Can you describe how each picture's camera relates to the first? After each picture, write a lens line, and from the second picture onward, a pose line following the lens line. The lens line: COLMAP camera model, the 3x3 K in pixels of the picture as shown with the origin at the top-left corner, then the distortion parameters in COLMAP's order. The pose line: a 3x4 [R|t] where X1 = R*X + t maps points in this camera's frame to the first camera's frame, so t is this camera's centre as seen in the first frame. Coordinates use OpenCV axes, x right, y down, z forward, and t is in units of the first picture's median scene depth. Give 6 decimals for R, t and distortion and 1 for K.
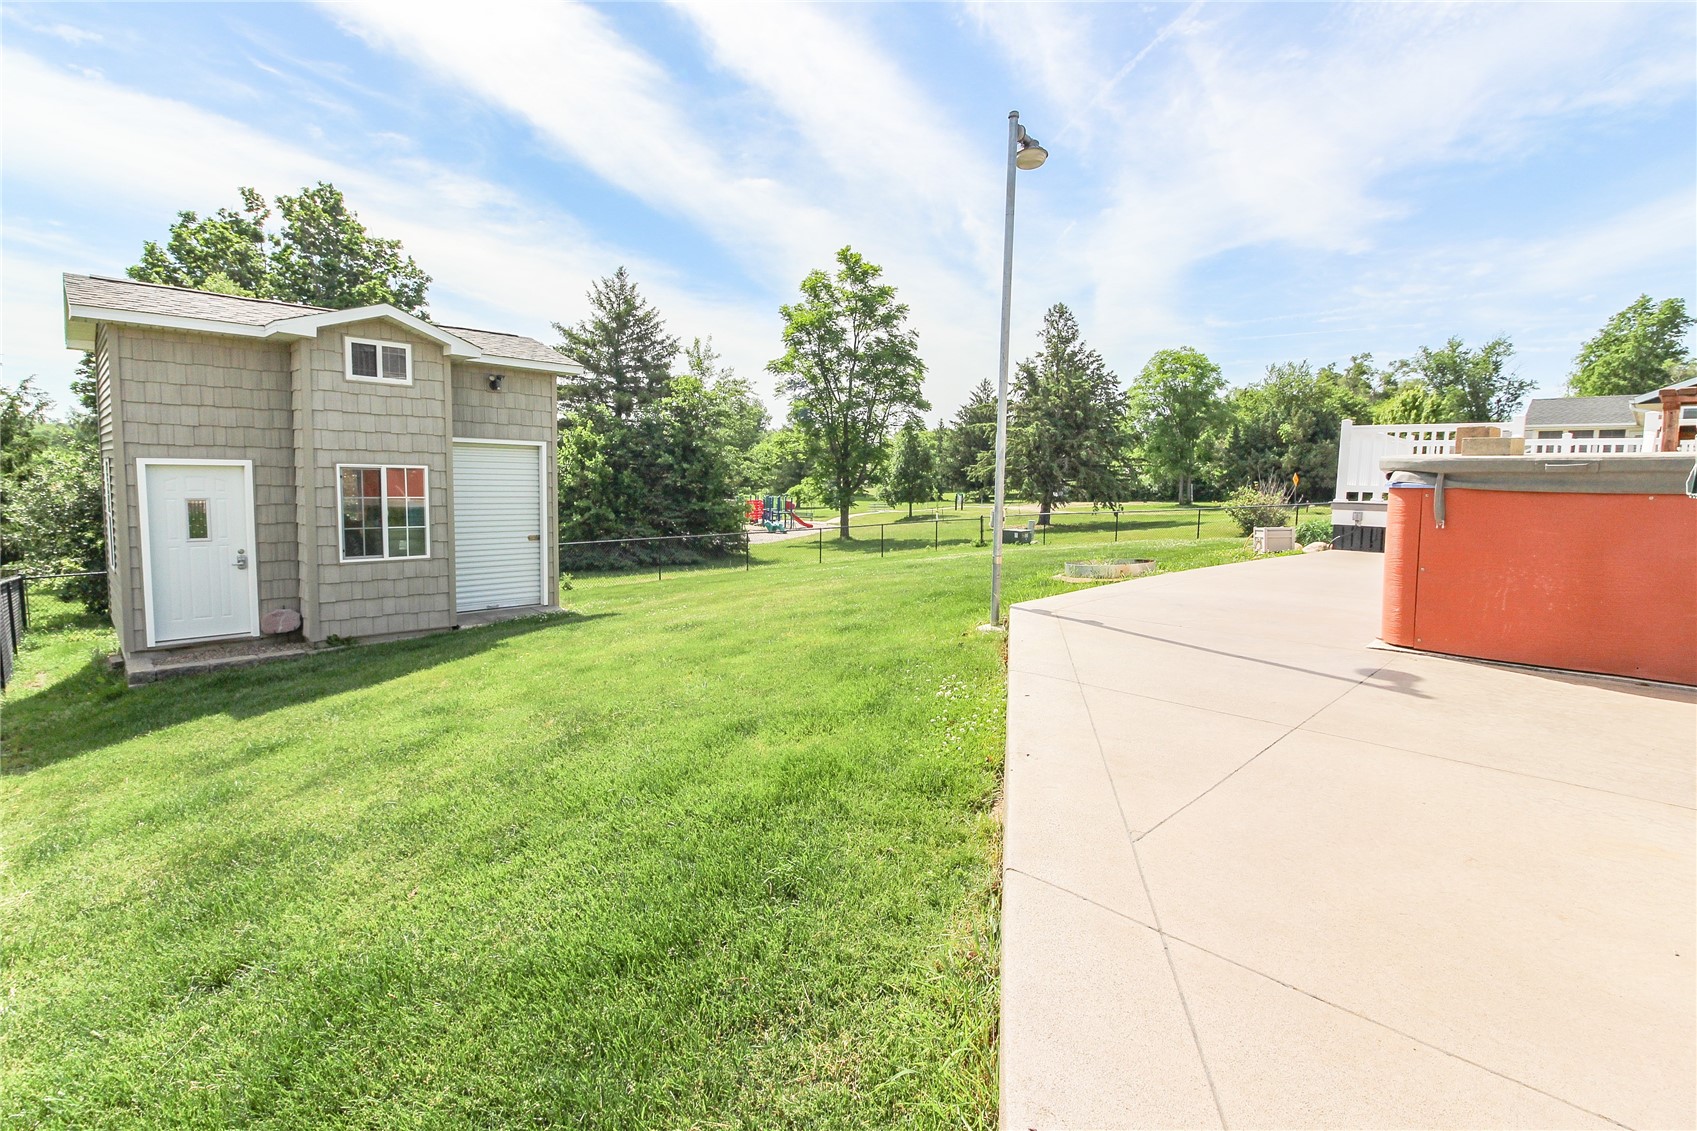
lens RADIAL K [[799.7, 0, 870.6], [0, 799.7, 541.6], [0, 0, 1]] dist [-0.004280, -0.000483]
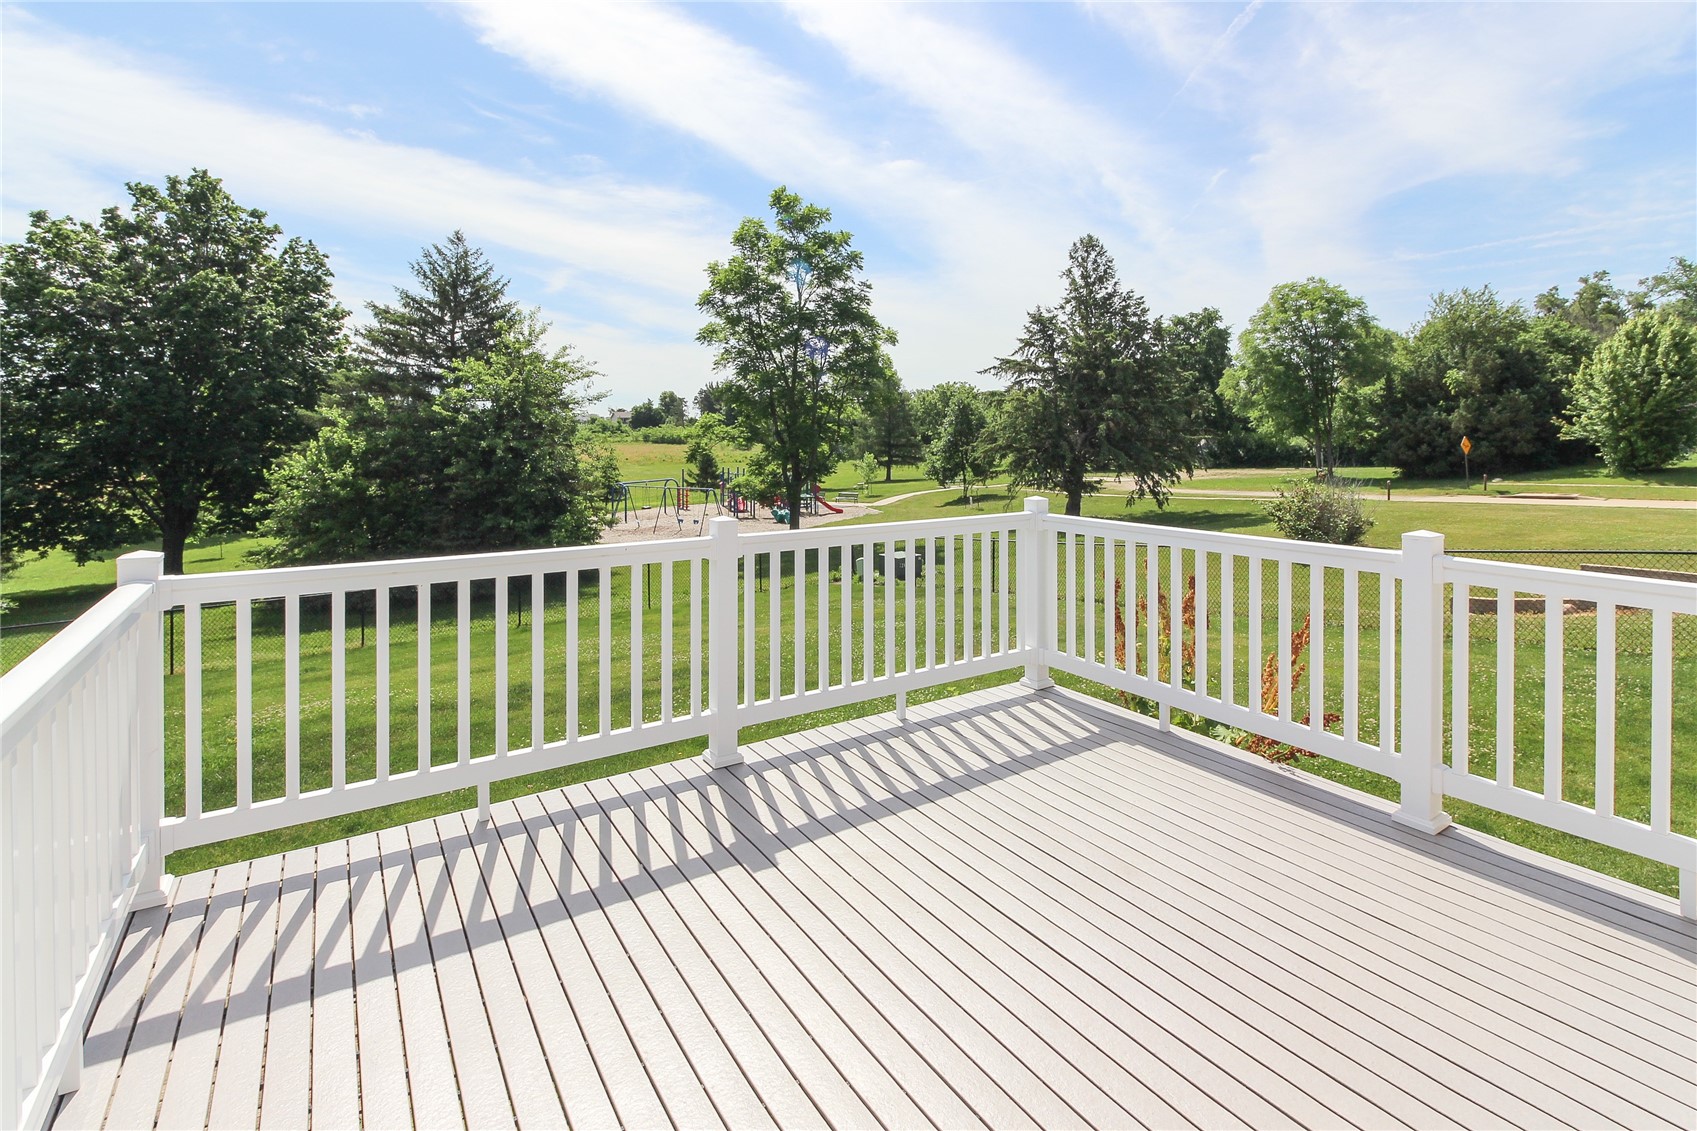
lens RADIAL K [[838.7, 0, 866.1], [0, 838.7, 403.6], [0, 0, 1]] dist [-0.010196, -0.002601]
pose [[0.977333, -0.031967, -0.209279, 0.143988], [0.007174, 0.992967, -0.118173, -0.027261], [0.211585, 0.113993, 0.970689, 0.124844]]
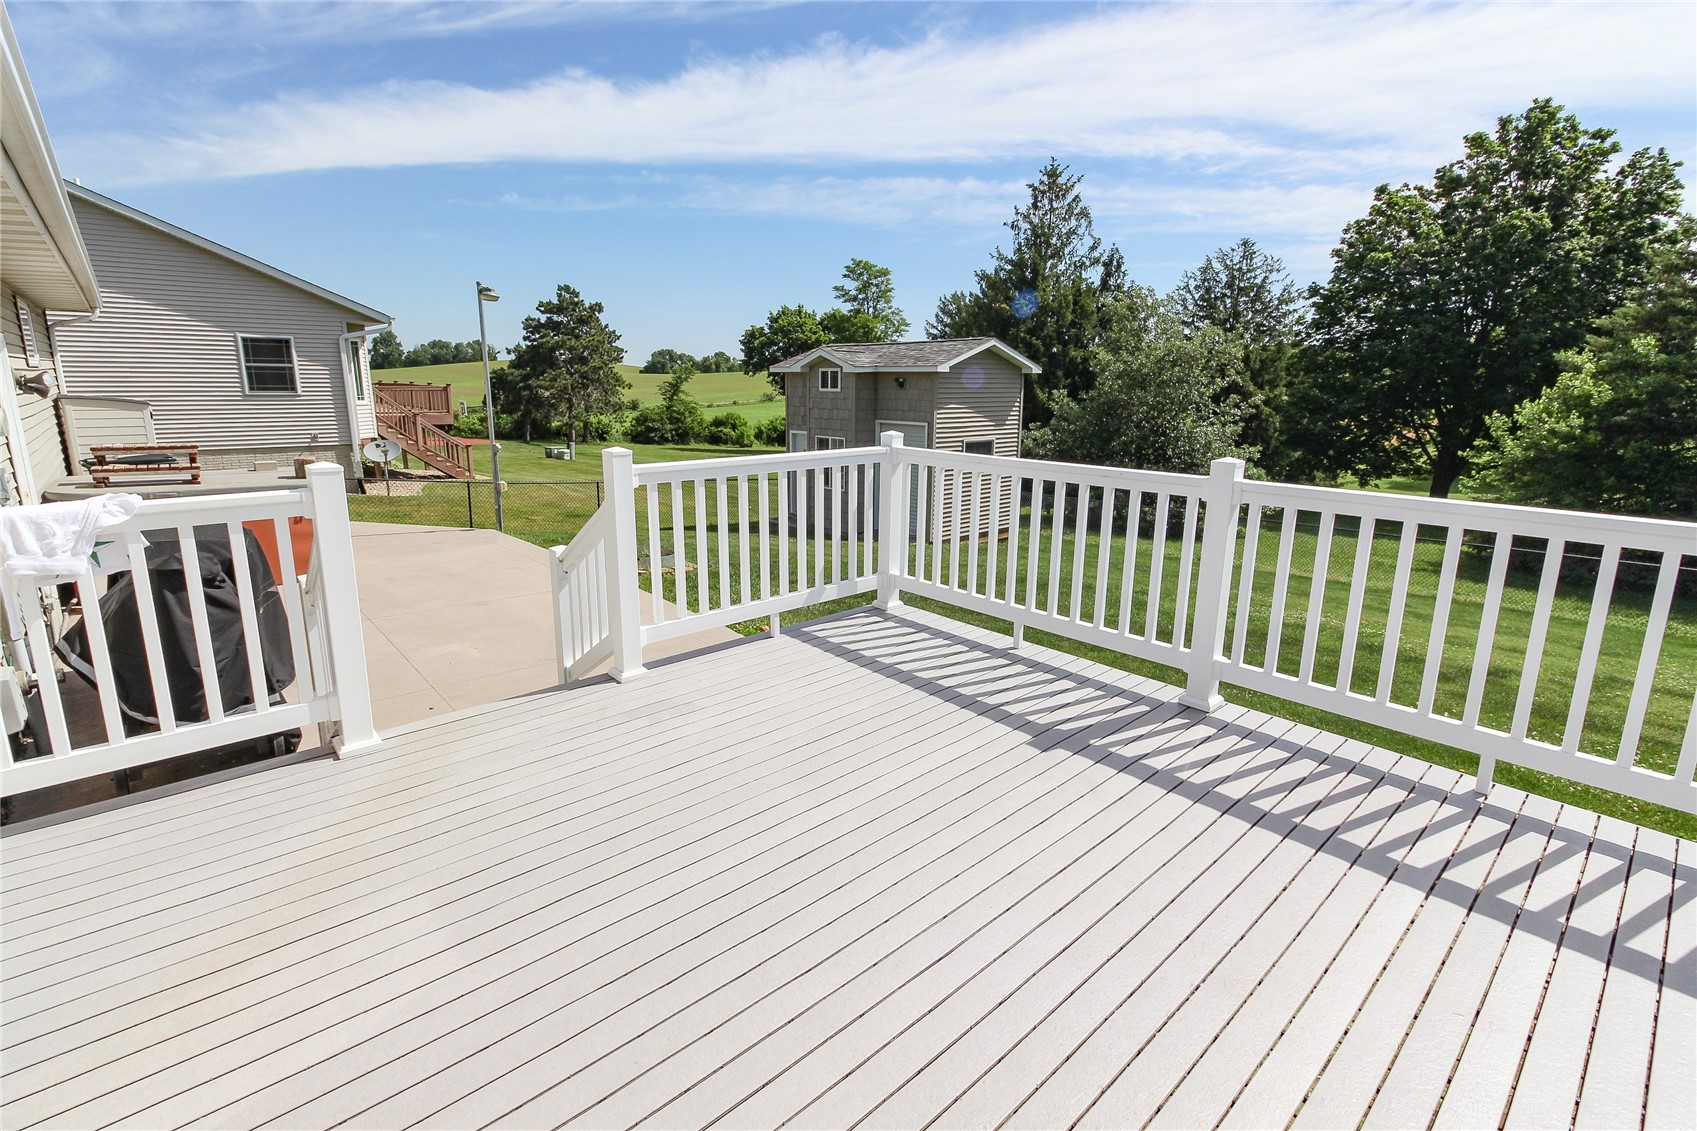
lens RADIAL K [[799.7, 0, 865.8], [0, 799.7, 558.0], [0, 0, 1]] dist [-0.004280, -0.000483]
pose [[-0.060700, 0.203904, -0.977107, 0.181878], [-0.096124, 0.973168, 0.209054, -0.029053], [0.993517, 0.106613, -0.039471, 0.167969]]
